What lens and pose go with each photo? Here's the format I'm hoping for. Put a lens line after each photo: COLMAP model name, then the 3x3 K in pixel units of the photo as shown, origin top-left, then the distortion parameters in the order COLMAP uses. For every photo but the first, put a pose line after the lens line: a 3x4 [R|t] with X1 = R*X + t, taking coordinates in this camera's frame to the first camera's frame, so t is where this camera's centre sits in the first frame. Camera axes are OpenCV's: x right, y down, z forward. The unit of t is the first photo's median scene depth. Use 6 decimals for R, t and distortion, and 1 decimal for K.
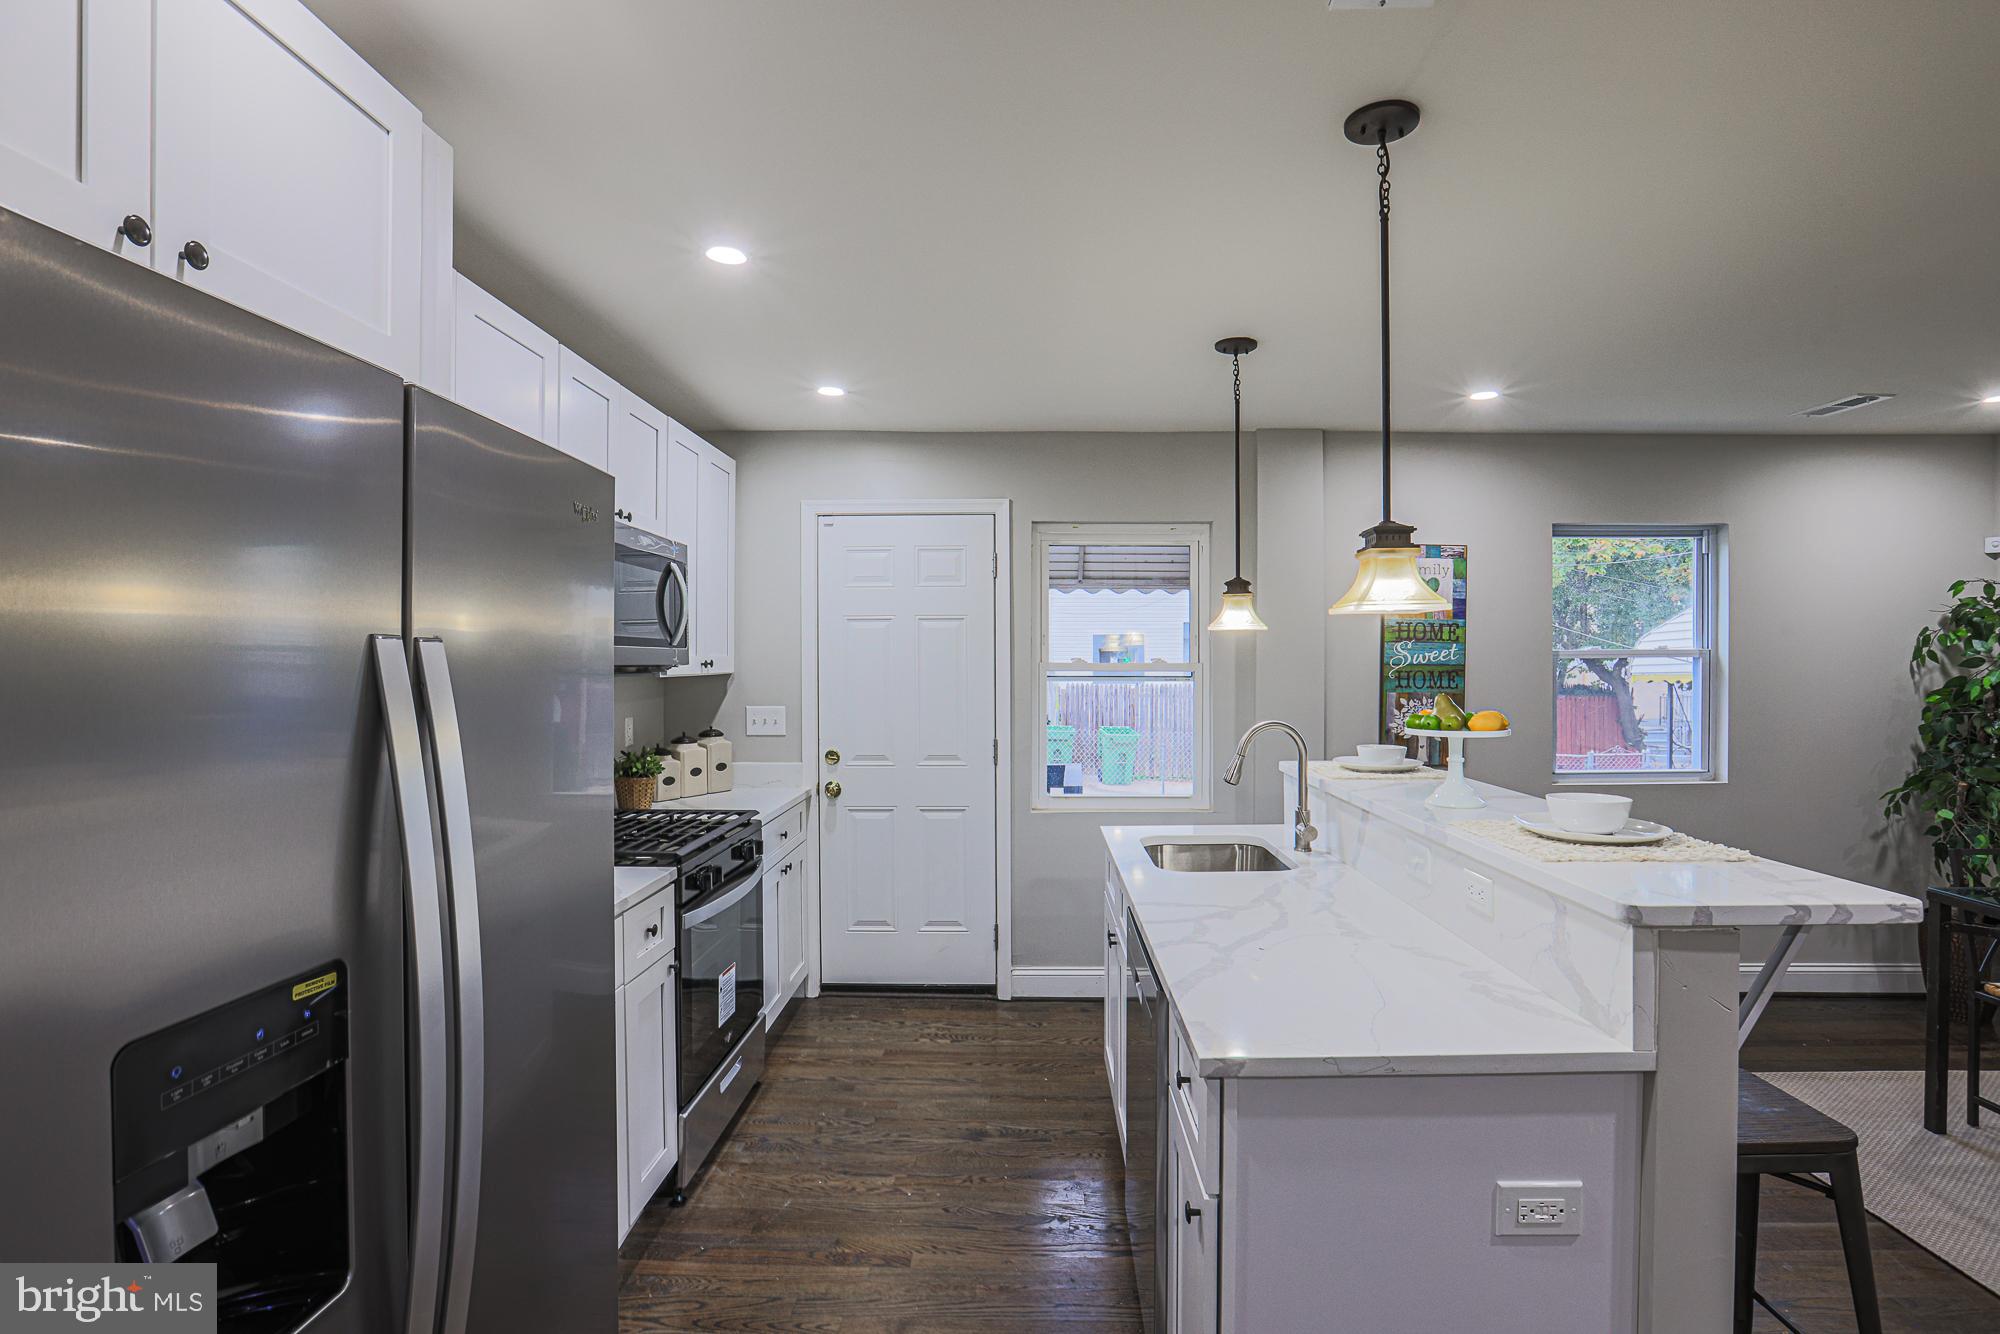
lens RADIAL K [[959.3, 0, 1004.6], [0, 959.3, 674.2], [0, 0, 1]] dist [-0.059083, 0.044037]
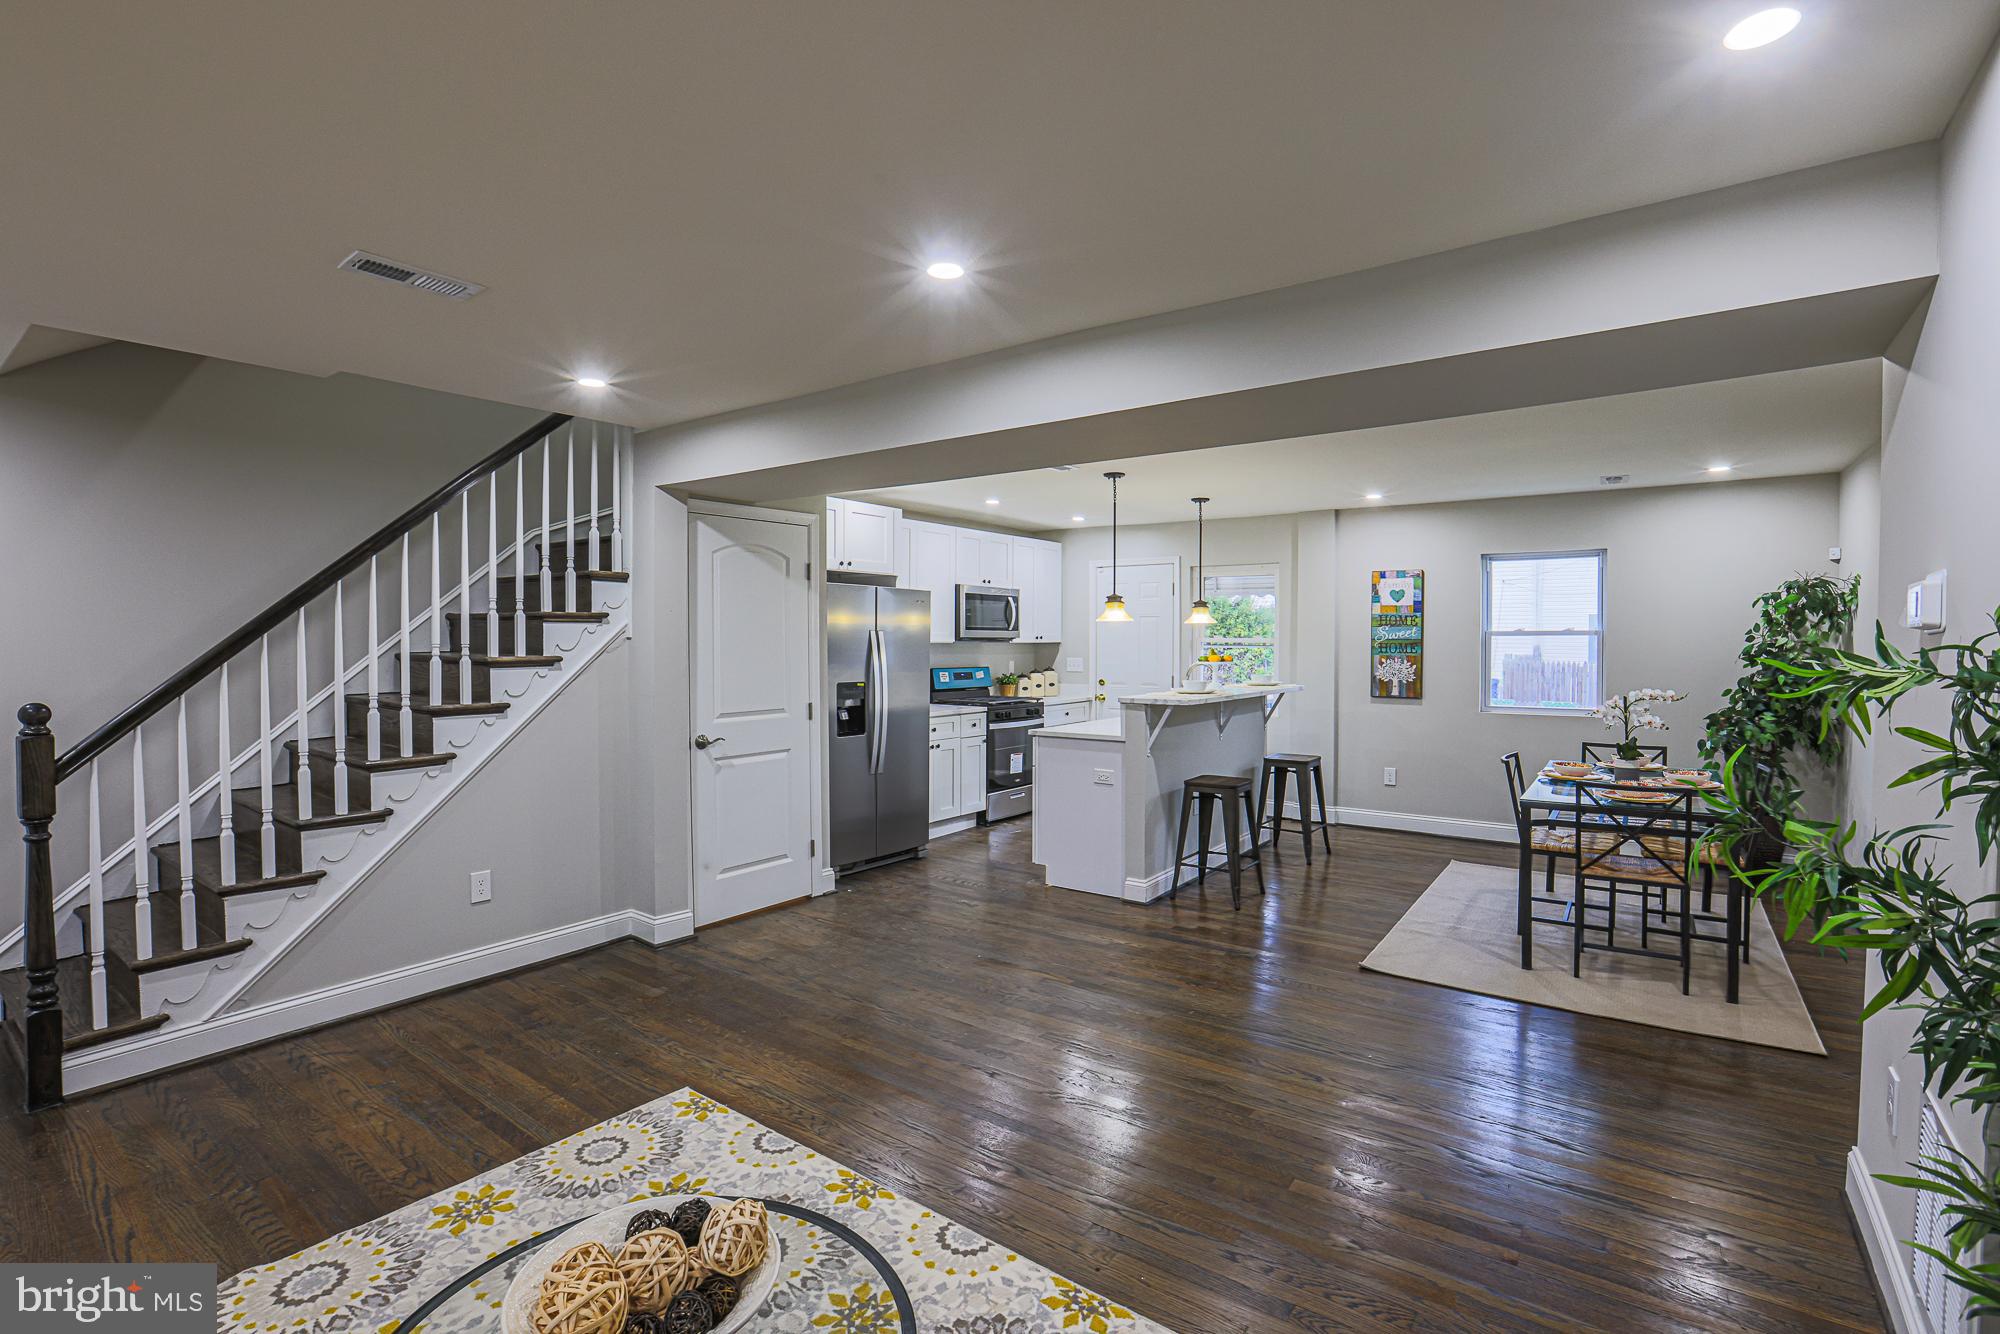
lens RADIAL K [[959.3, 0, 1004.6], [0, 959.3, 674.2], [0, 0, 1]] dist [-0.059083, 0.044037]
pose [[0.820646, 0.022796, -0.570982, 0.850934], [-0.009449, 0.999609, 0.026327, 0.014784], [0.571359, -0.016210, 0.820540, -0.853371]]
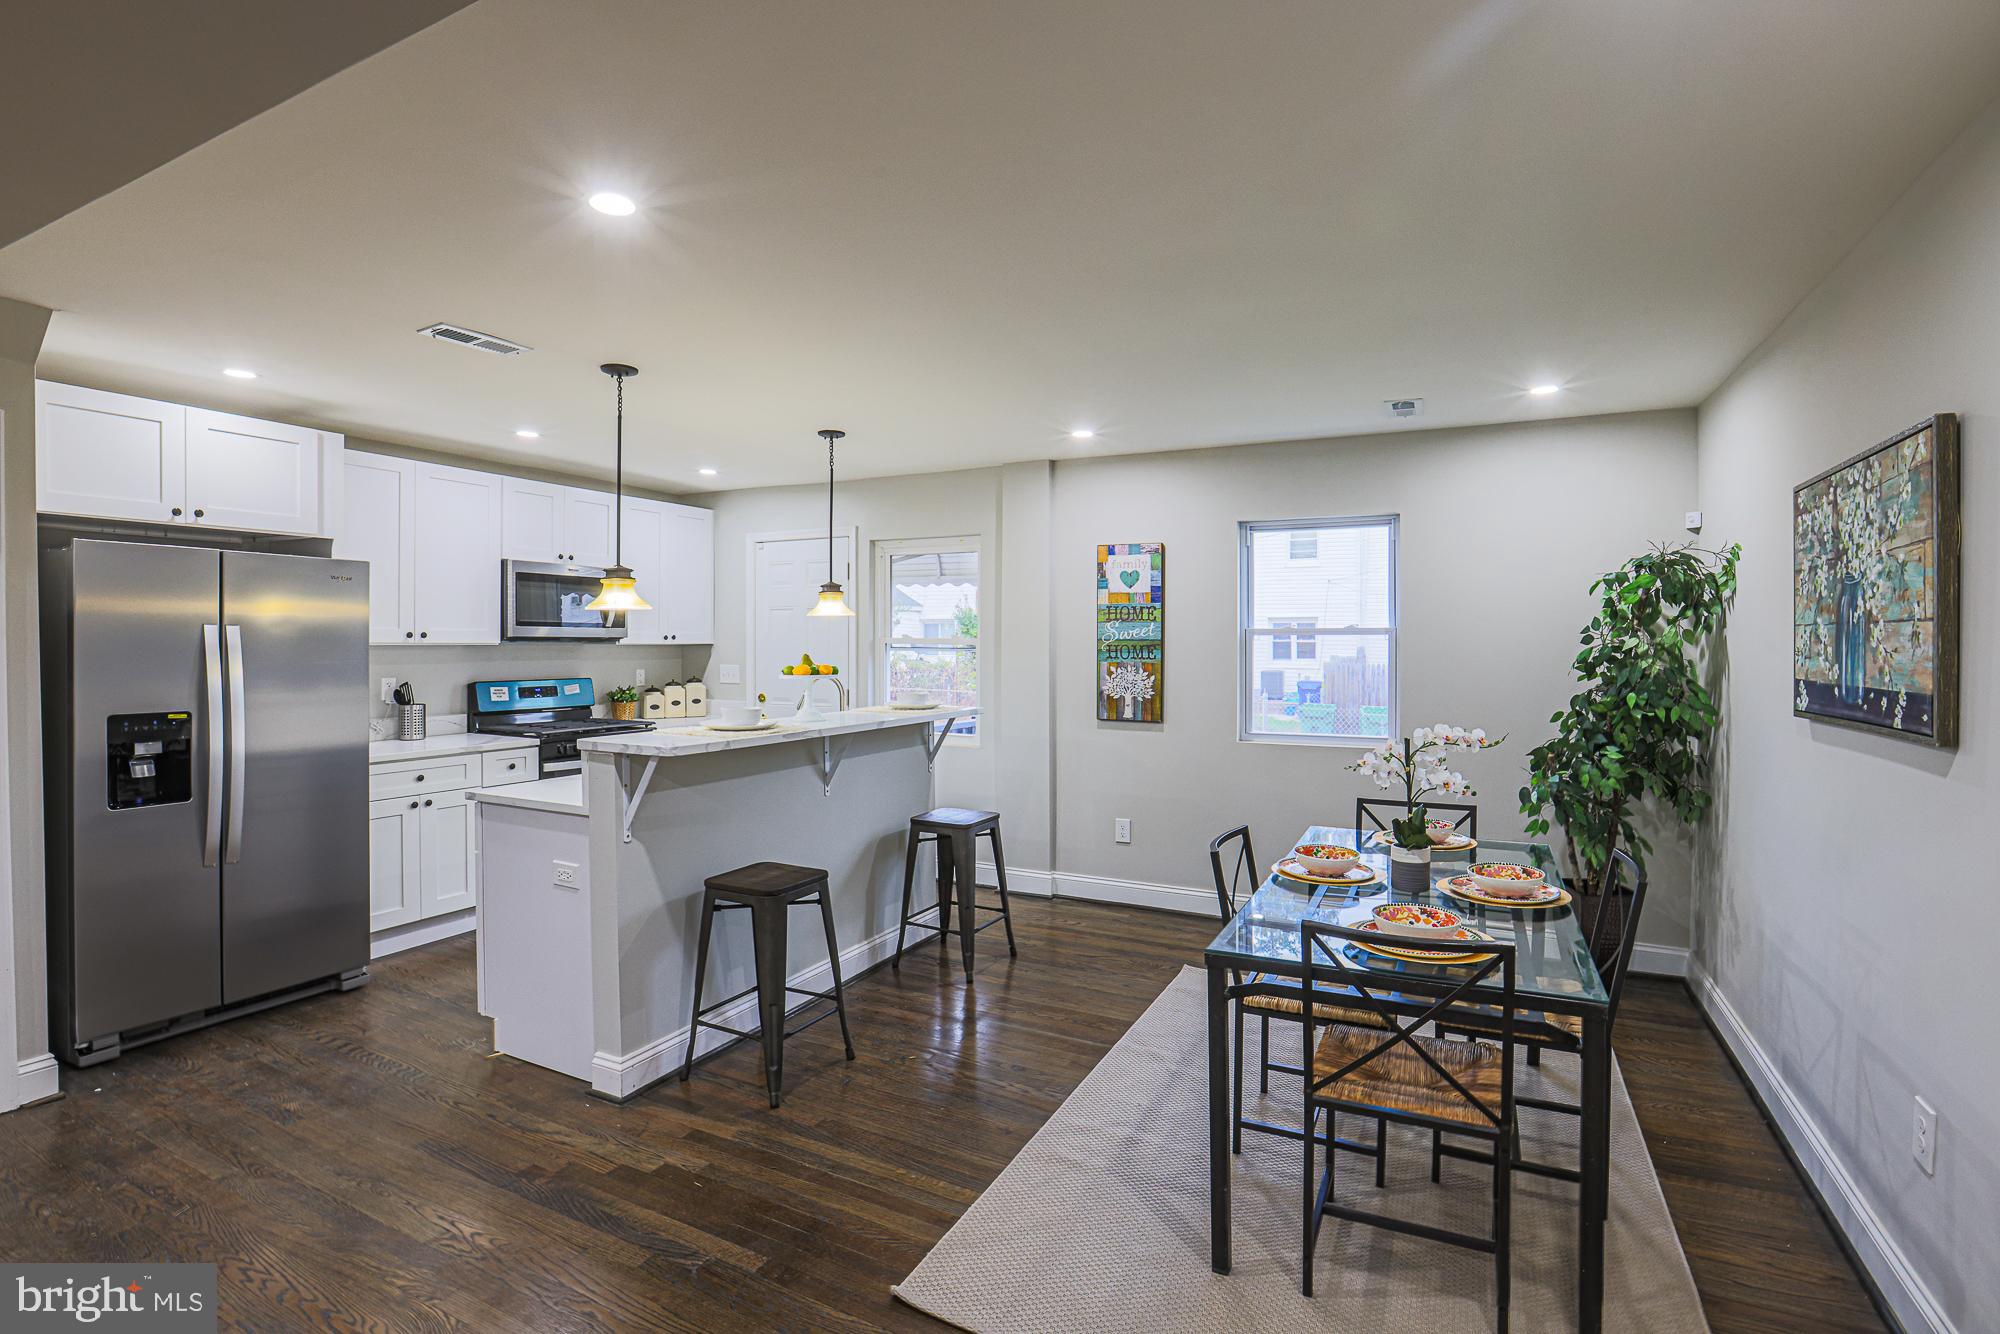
lens RADIAL K [[940.2, 0, 1000.0], [0, 940.2, 667.0], [0, 0, 1]] dist [-0.046898, 0.017773]
pose [[0.887918, 0.016991, -0.459688, 0.863363], [-0.010172, 0.999799, 0.017306, 0.005779], [0.459890, -0.010690, 0.887912, -0.170117]]
